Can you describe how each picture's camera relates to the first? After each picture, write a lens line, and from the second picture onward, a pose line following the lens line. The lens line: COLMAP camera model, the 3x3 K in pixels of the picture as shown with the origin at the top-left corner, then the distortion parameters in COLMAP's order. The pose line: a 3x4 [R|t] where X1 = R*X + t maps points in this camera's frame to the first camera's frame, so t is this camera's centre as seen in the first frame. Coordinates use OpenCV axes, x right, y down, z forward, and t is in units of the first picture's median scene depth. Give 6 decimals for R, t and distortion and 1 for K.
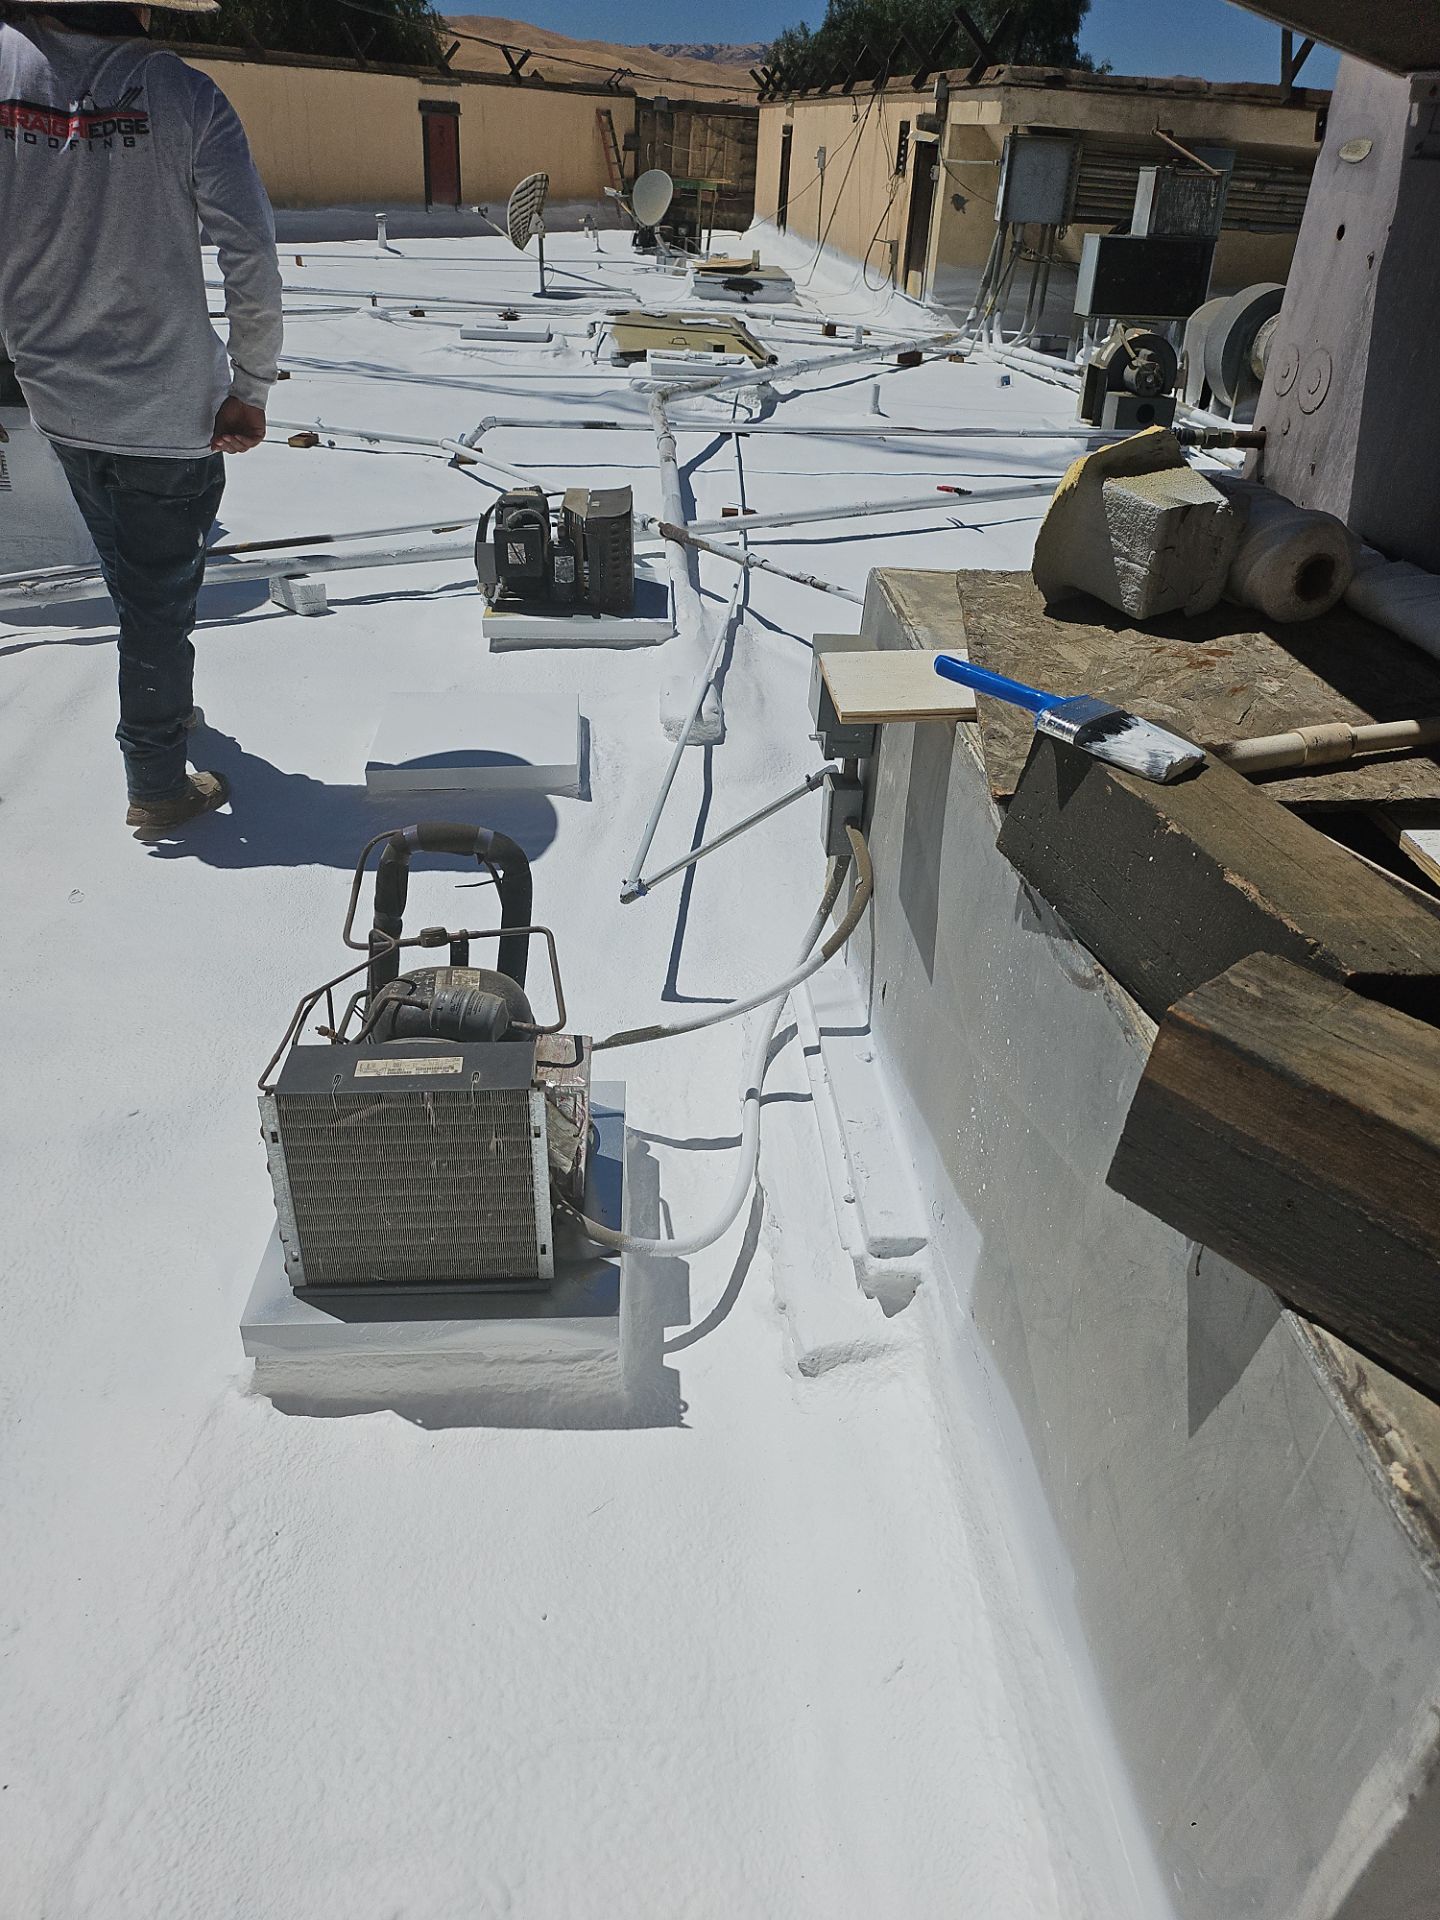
lens RADIAL K [[1343.4, 0, 763.0], [0, 1343.4, 956.5], [0, 0, 1]] dist [0.073585, -0.086113]
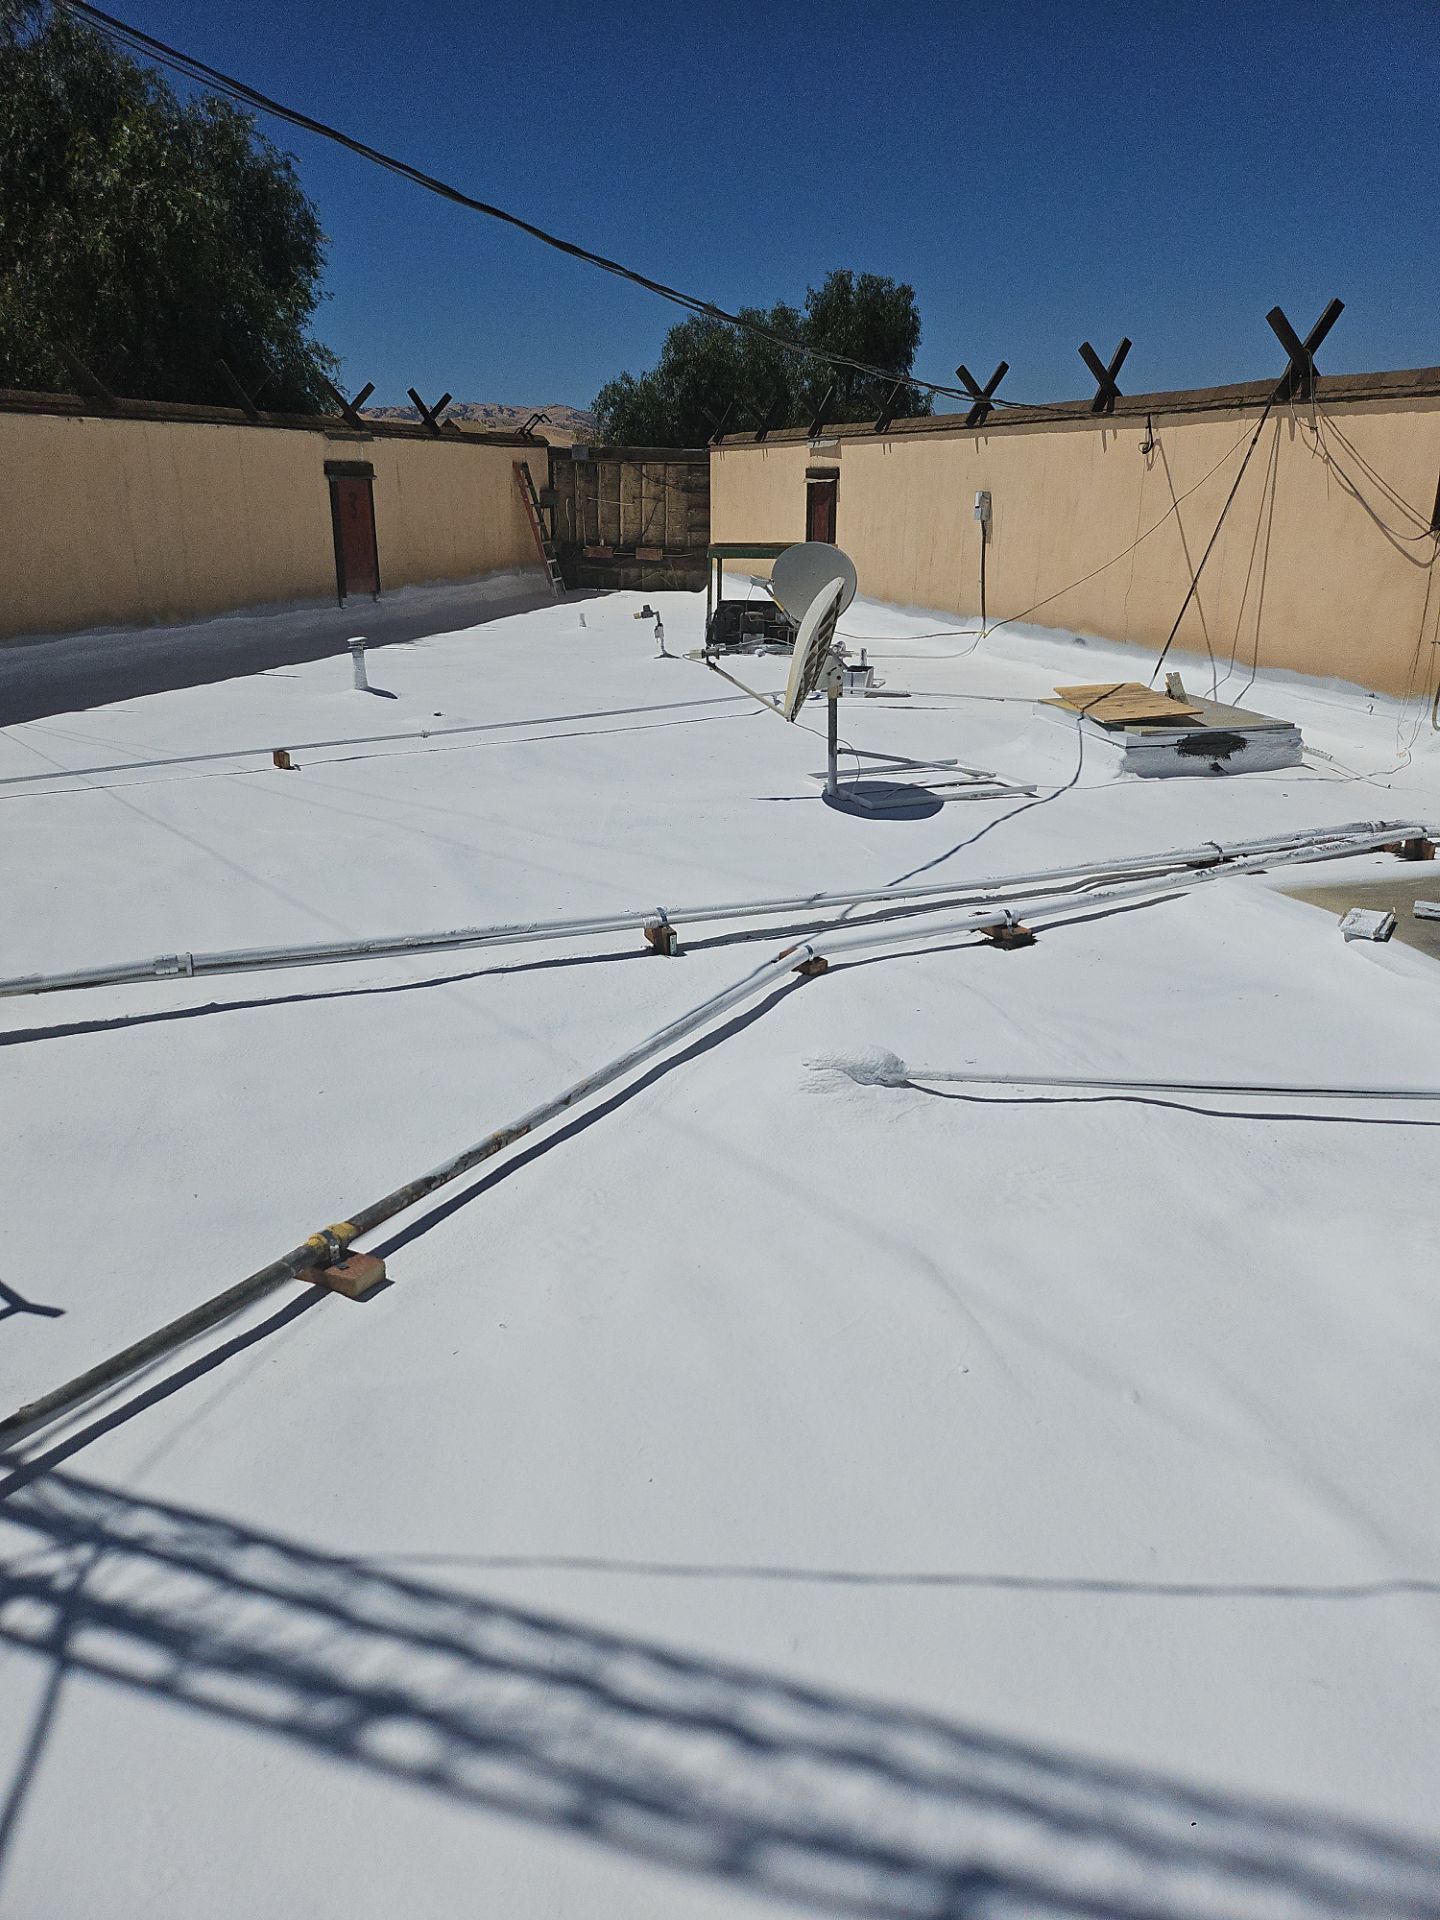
lens RADIAL K [[1343.4, 0, 738.8], [0, 1343.4, 932.3], [0, 0, 1]] dist [0.073585, -0.086113]
pose [[0.980994, -0.108413, 0.160924, -0.179701], [0.140263, 0.969279, -0.202052, -0.222526], [-0.134075, 0.220784, 0.966063, 0.350955]]
